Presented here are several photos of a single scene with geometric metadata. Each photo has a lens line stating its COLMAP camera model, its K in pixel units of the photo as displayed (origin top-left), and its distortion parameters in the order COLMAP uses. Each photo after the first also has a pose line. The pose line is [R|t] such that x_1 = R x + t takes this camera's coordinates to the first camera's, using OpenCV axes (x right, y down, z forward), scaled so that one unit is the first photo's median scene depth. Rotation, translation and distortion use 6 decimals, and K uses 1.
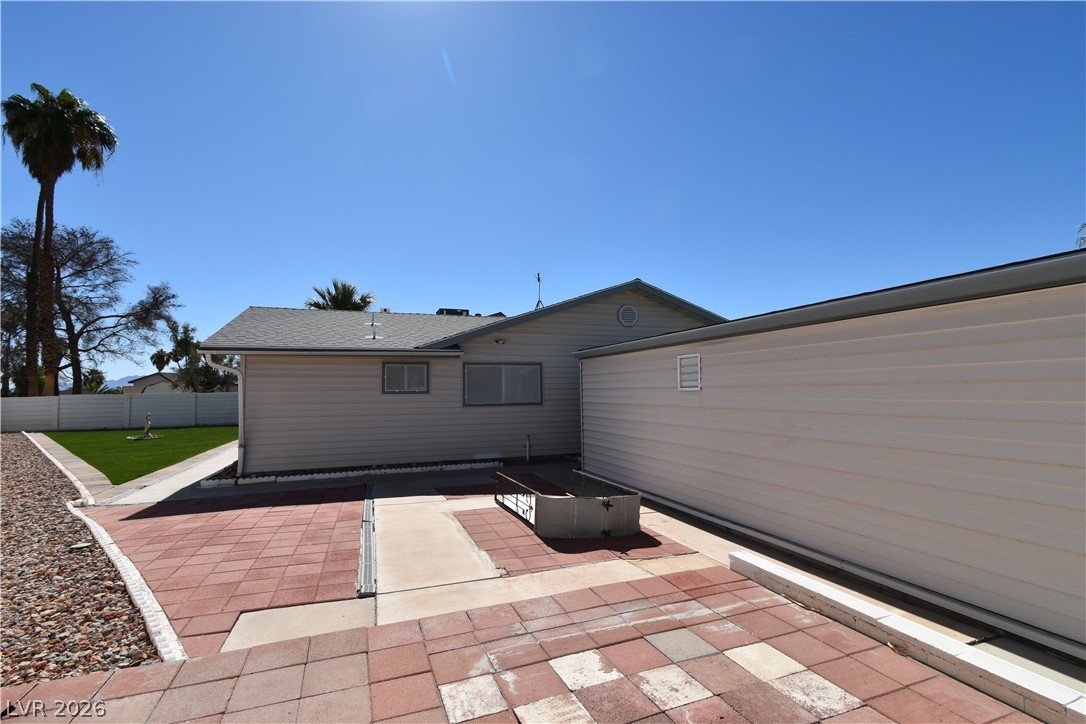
lens RADIAL K [[489.4, 0, 543.0], [0, 489.4, 362.0], [0, 0, 1]] dist [0.005345, -0.000237]
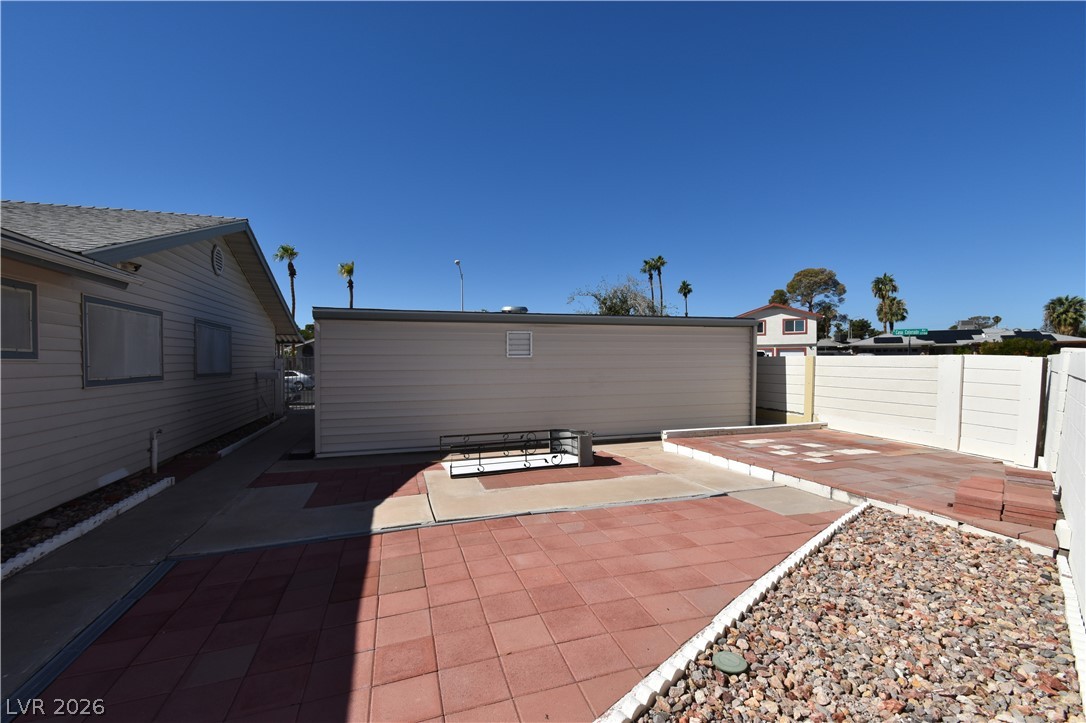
lens RADIAL K [[489.4, 0, 543.0], [0, 489.4, 361.5], [0, 0, 1]] dist [0.005345, -0.000237]
pose [[0.035893, 0.007902, 0.999324, -0.620602], [-0.055527, 0.998440, -0.005900, 0.042695], [-0.997812, -0.055277, 0.036276, 0.513168]]
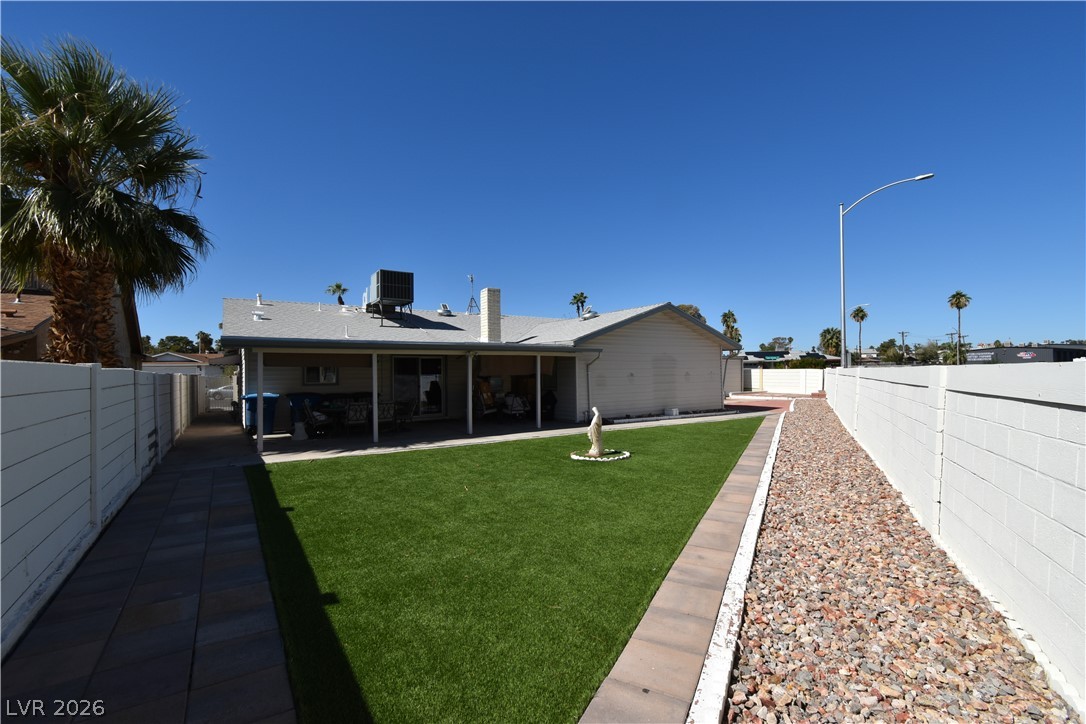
lens RADIAL K [[479.0, 0, 543.0], [0, 479.0, 362.0], [0, 0, 1]] dist [0.000900, 0.000005]
pose [[-0.232846, 0.032609, 0.971967, -0.722456], [-0.046032, 0.997948, -0.044508, 0.049360], [-0.971424, -0.055105, -0.230867, 0.611522]]
